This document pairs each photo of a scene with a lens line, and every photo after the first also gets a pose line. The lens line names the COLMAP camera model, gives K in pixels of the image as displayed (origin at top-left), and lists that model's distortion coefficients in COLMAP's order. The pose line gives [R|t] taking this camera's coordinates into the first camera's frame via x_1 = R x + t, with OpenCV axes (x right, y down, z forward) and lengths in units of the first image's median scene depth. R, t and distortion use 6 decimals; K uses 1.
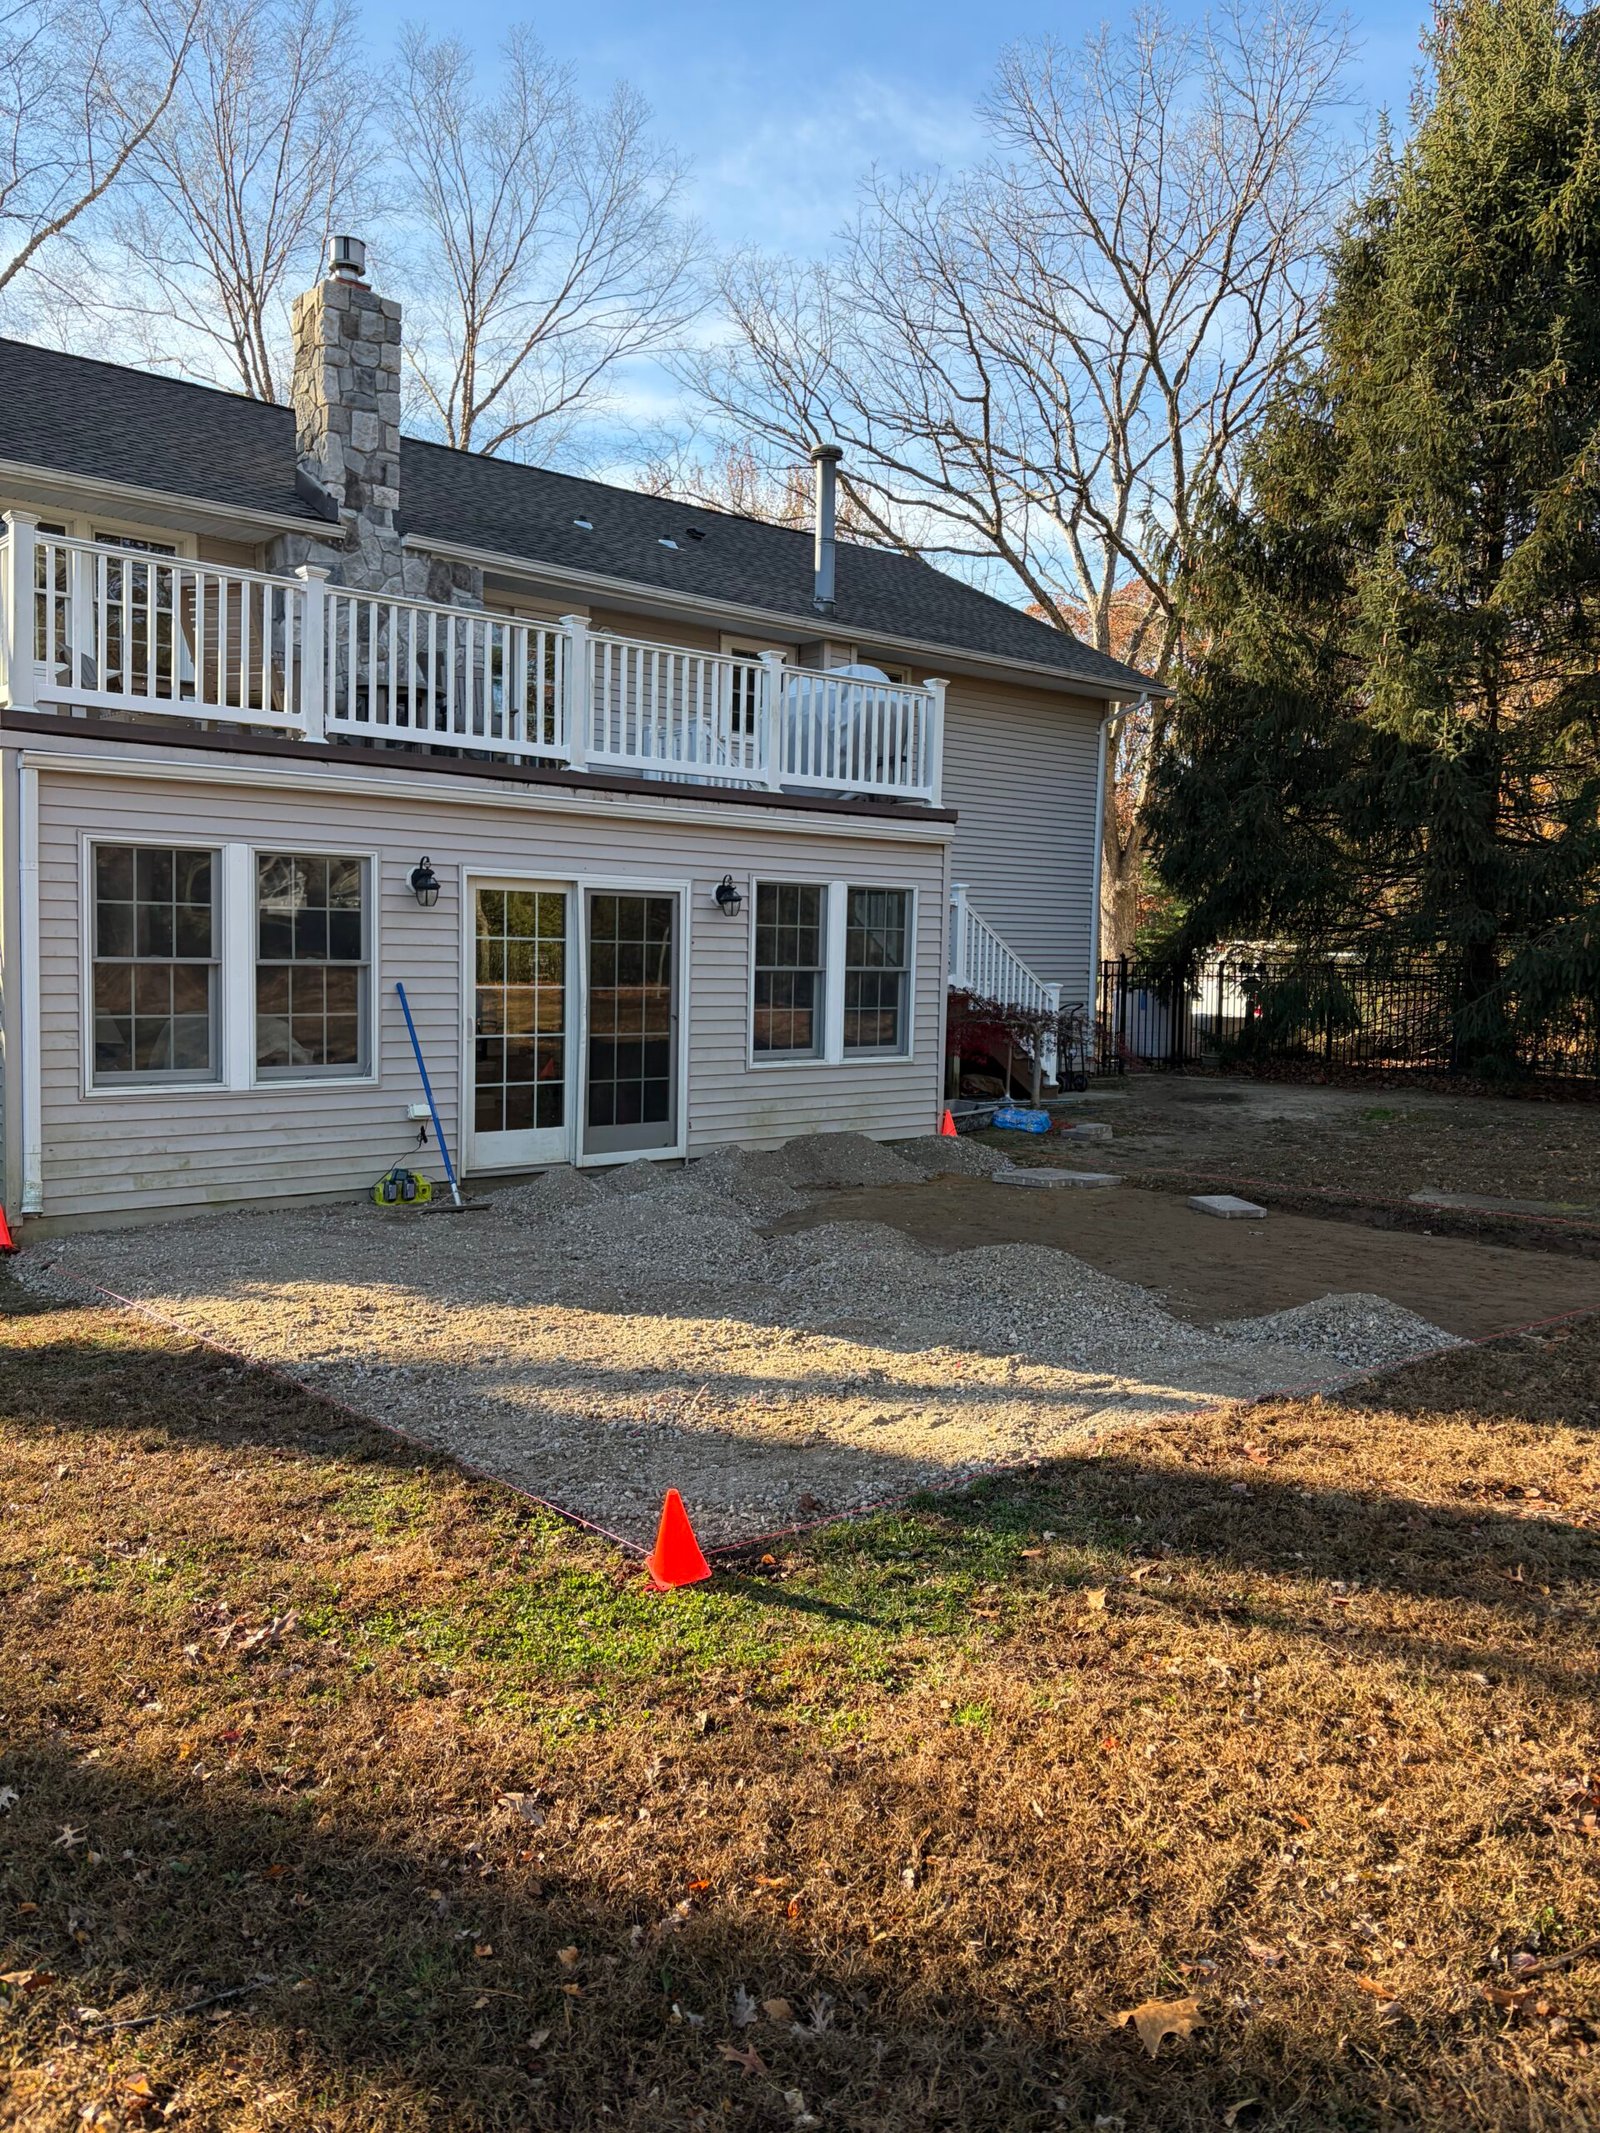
lens RADIAL K [[1584.4, 0, 800.0], [0, 1584.4, 1066.5], [0, 0, 1]] dist [0.041053, -0.046057]
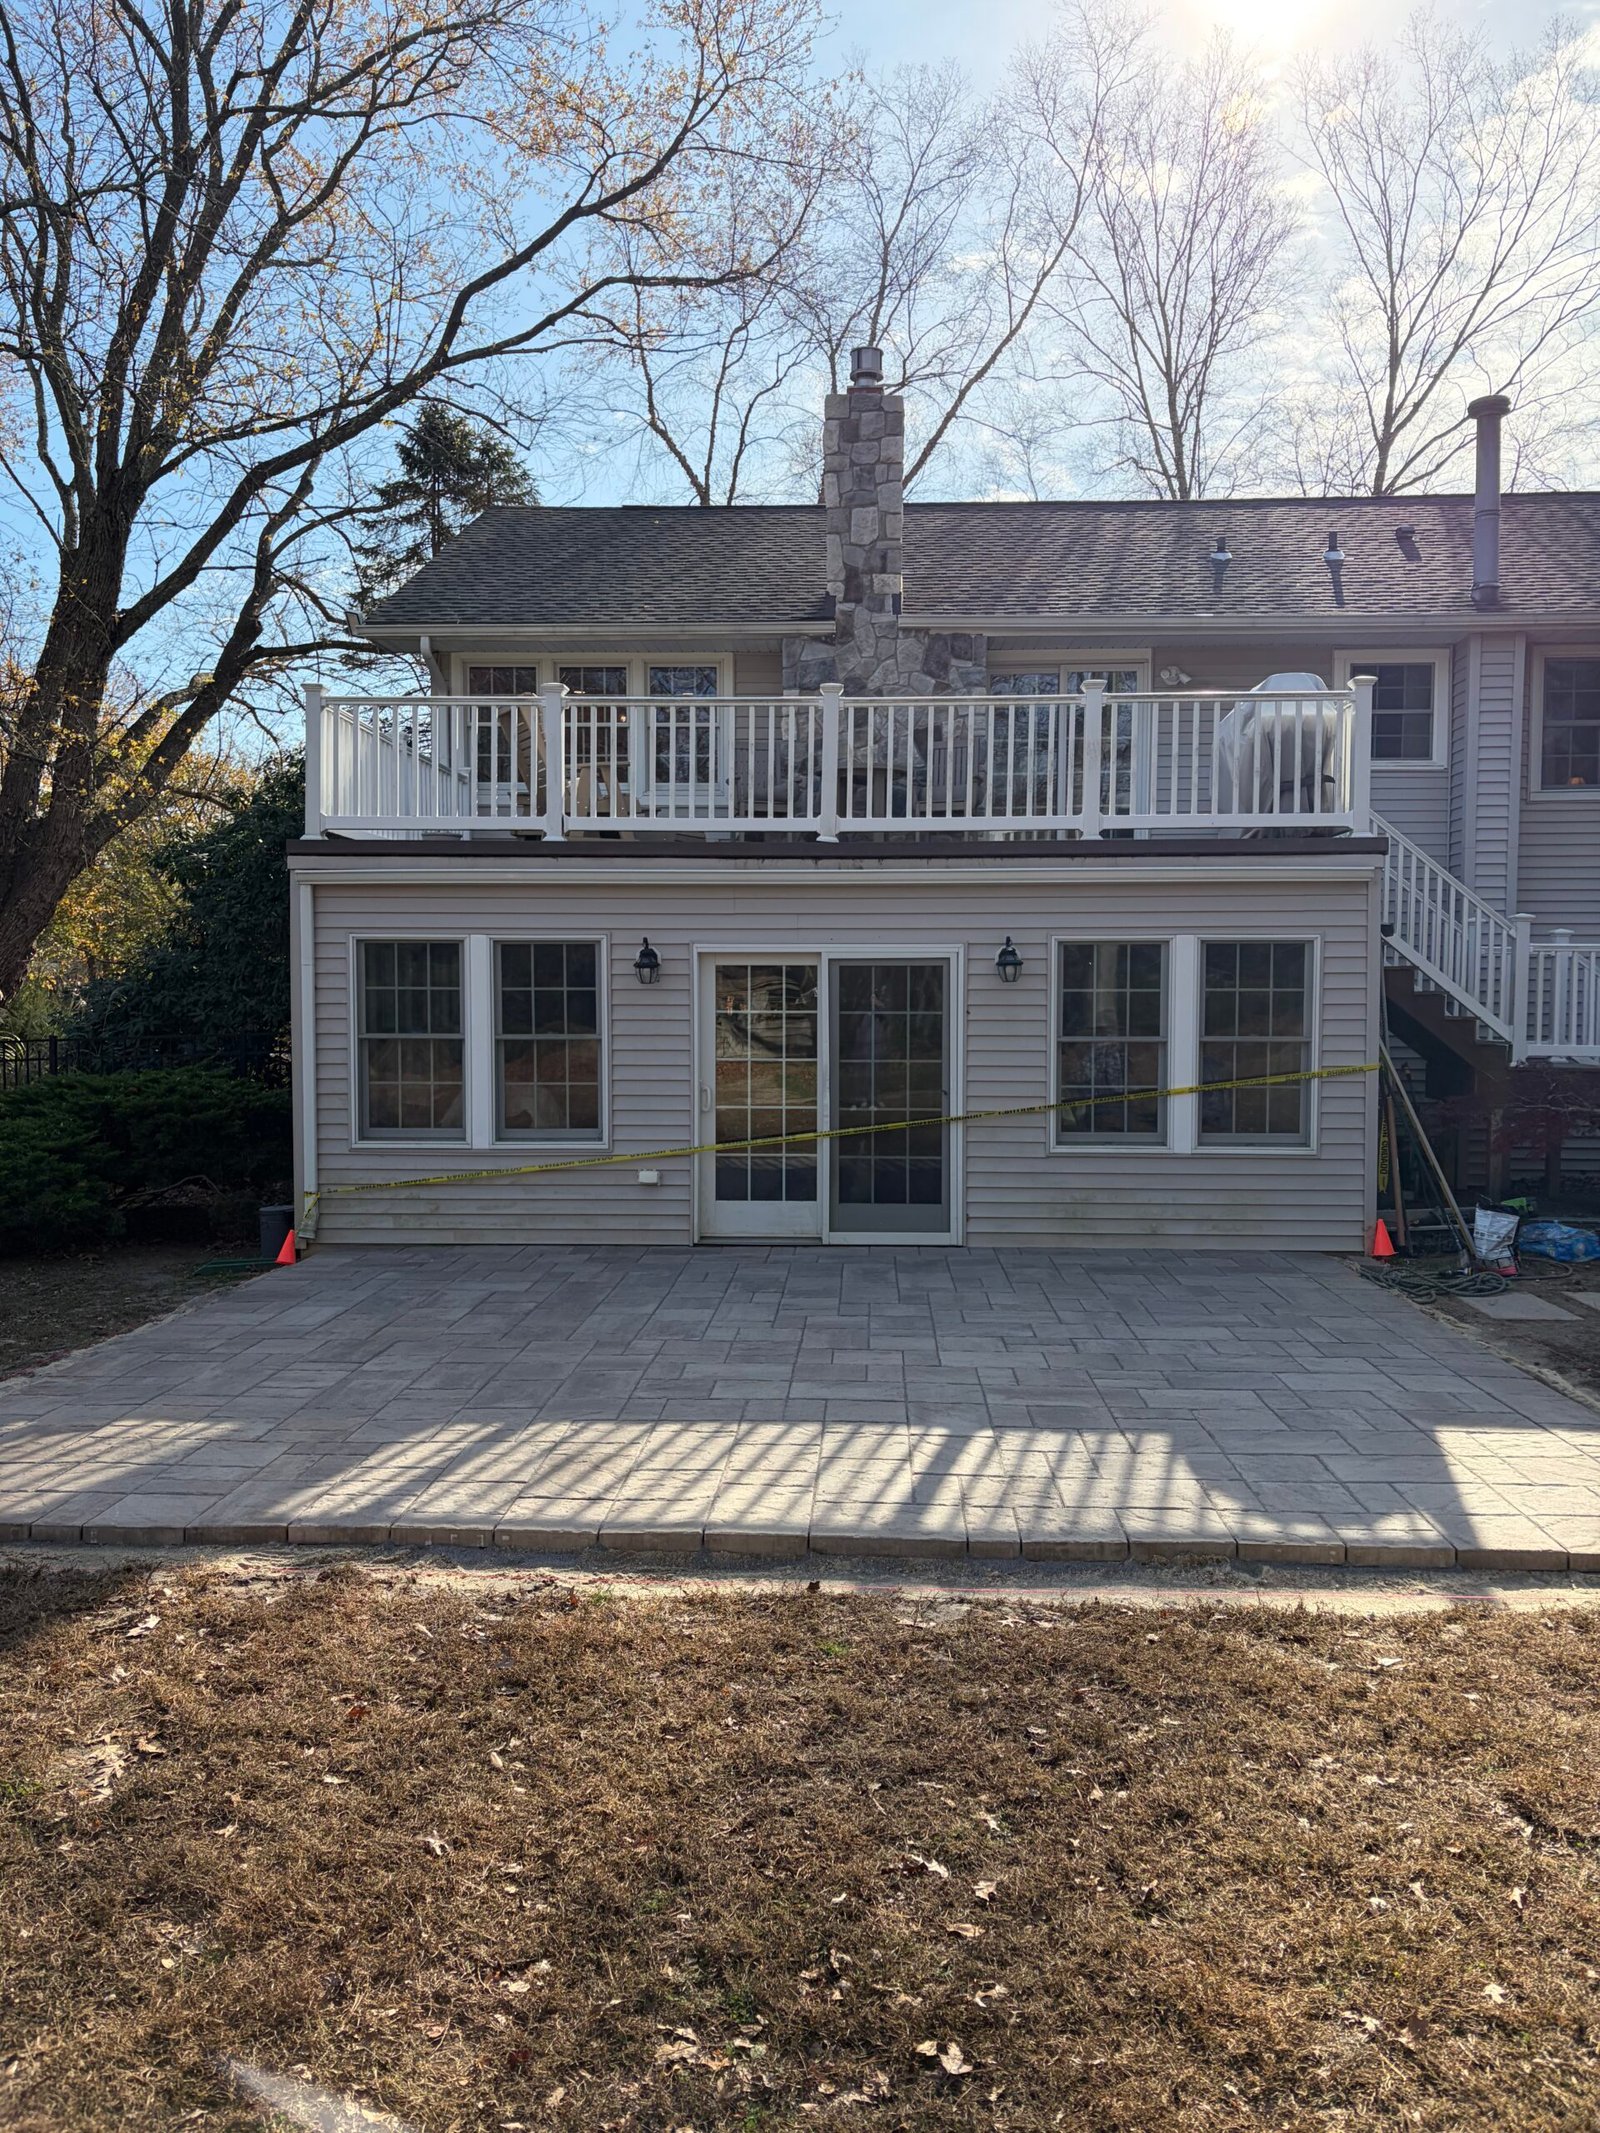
lens RADIAL K [[1551.0, 0, 803.2], [0, 1551.0, 1077.0], [0, 0, 1]] dist [0.051047, -0.049947]
pose [[0.728335, 0.020945, -0.684901, 0.428391], [-0.037711, 0.999243, -0.009545, -0.025348], [0.684183, 0.032780, 0.728573, 0.247470]]
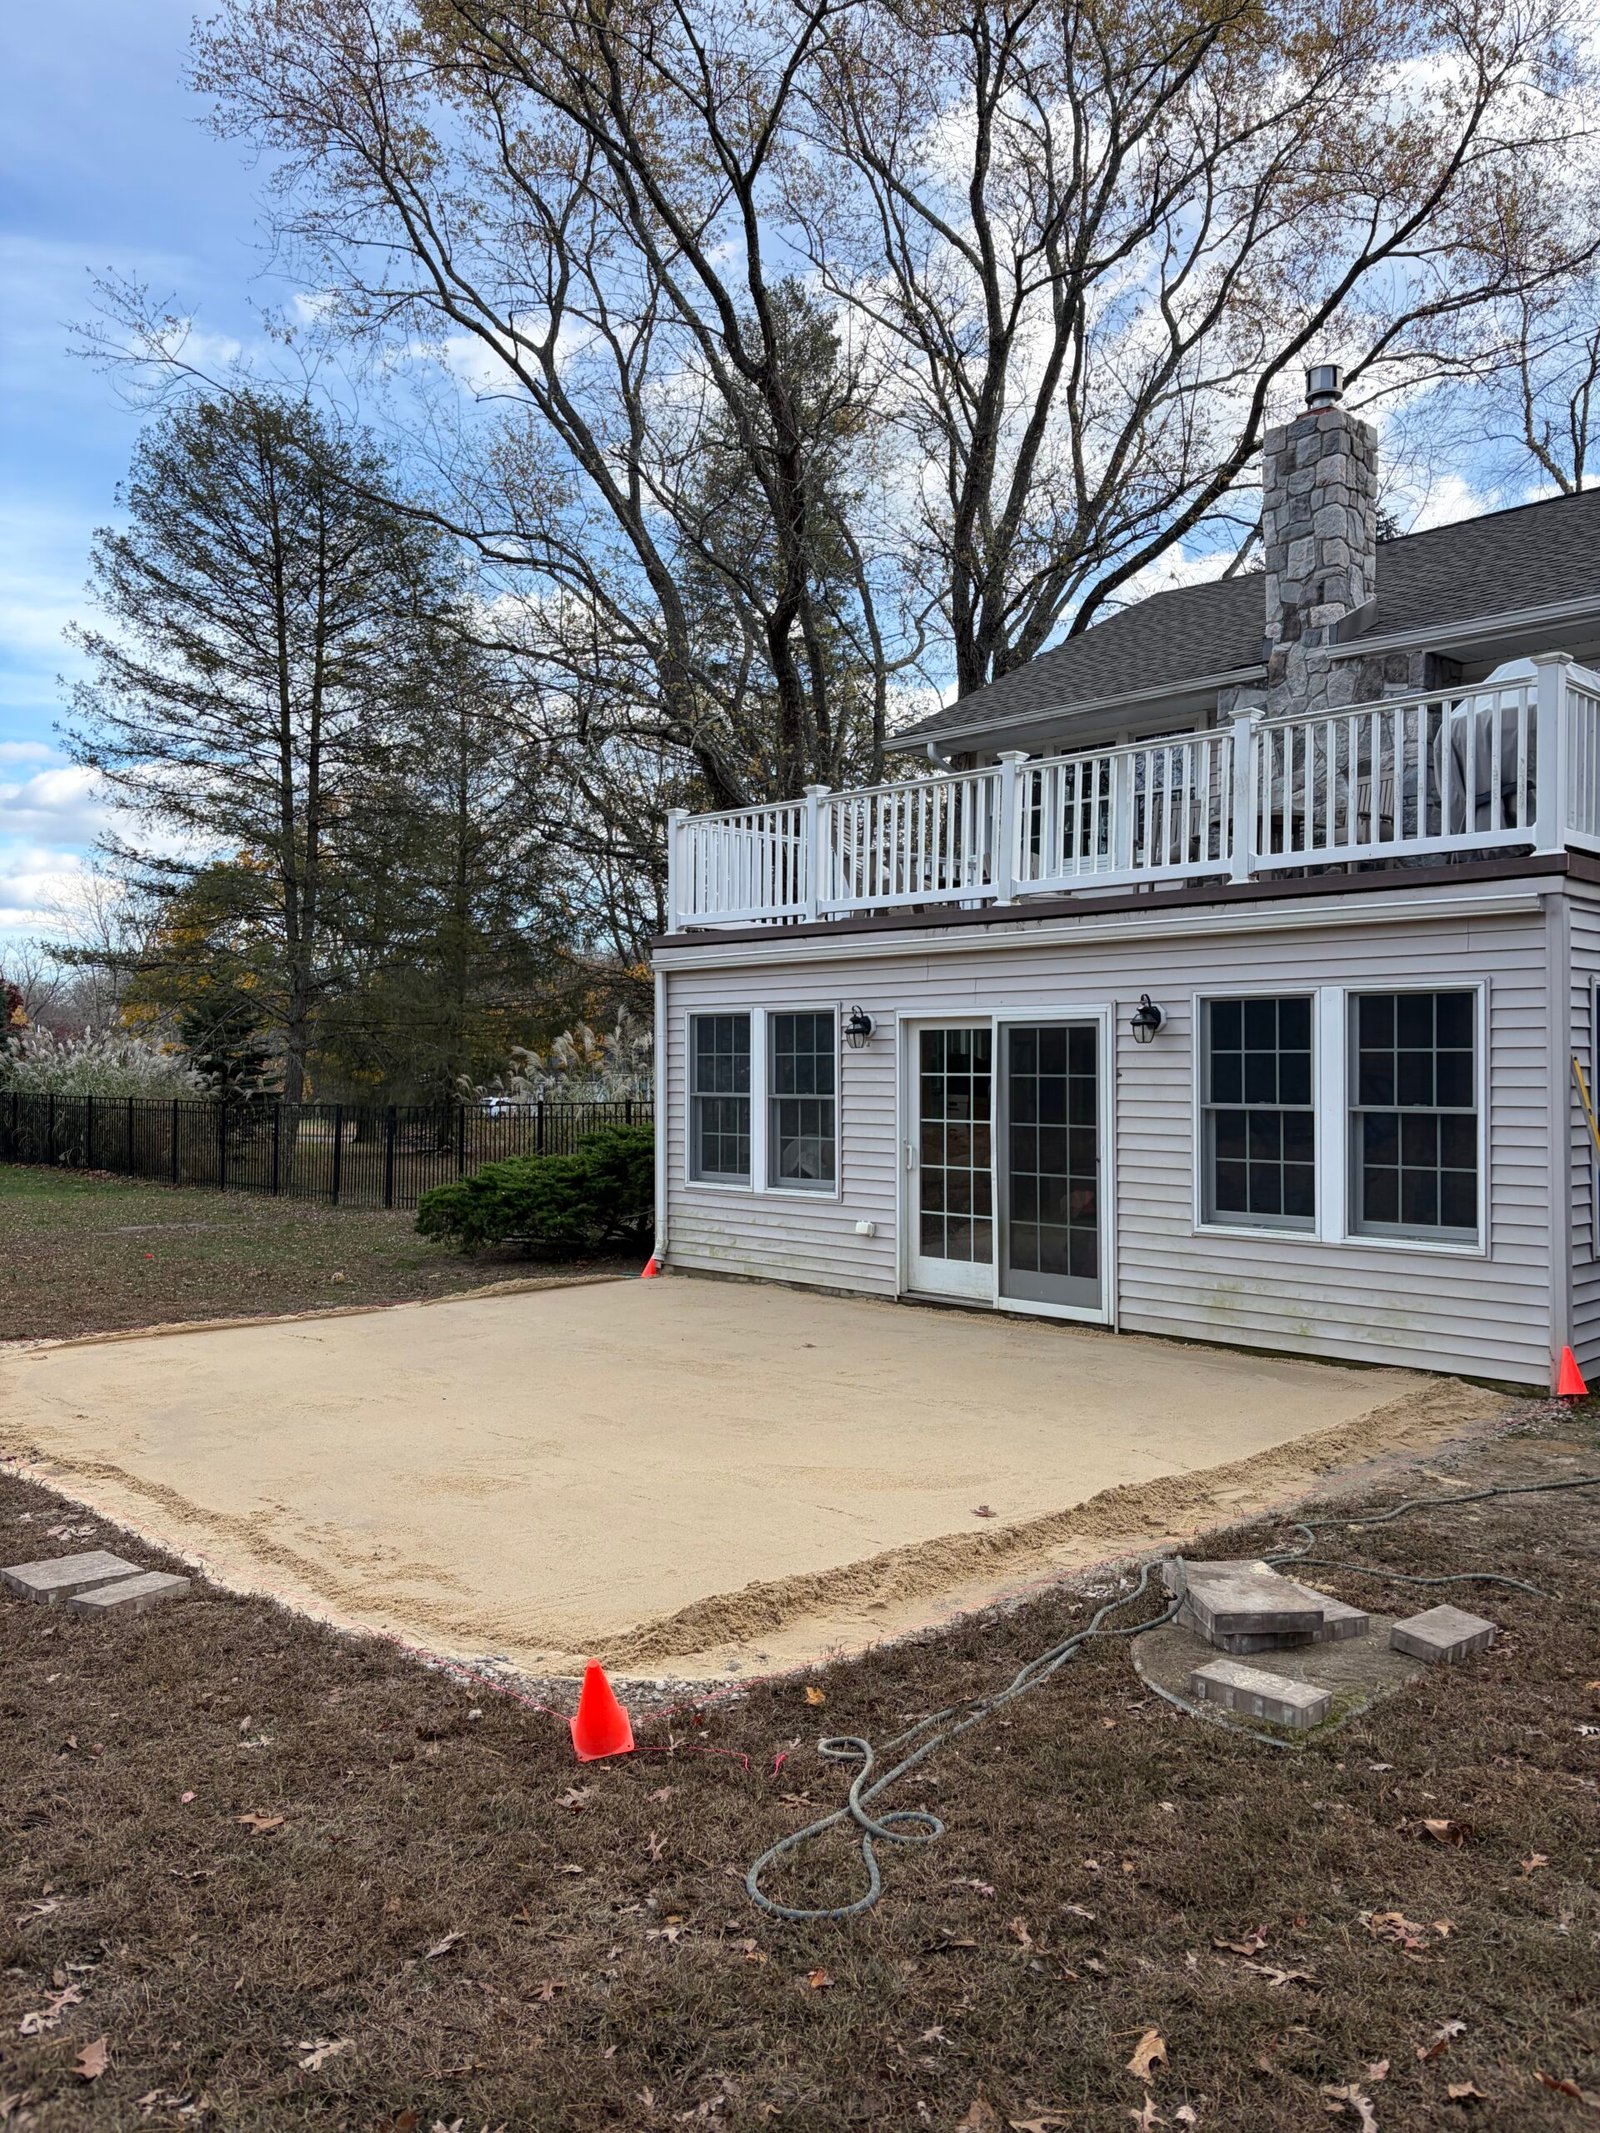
lens RADIAL K [[1589.2, 0, 798.5], [0, 1589.2, 1060.8], [0, 0, 1]] dist [0.041570, -0.054390]
pose [[0.071666, -0.024345, -0.997132, 0.704518], [-0.074823, 0.996754, -0.029714, -0.042078], [0.994618, 0.076737, 0.069612, 0.680996]]
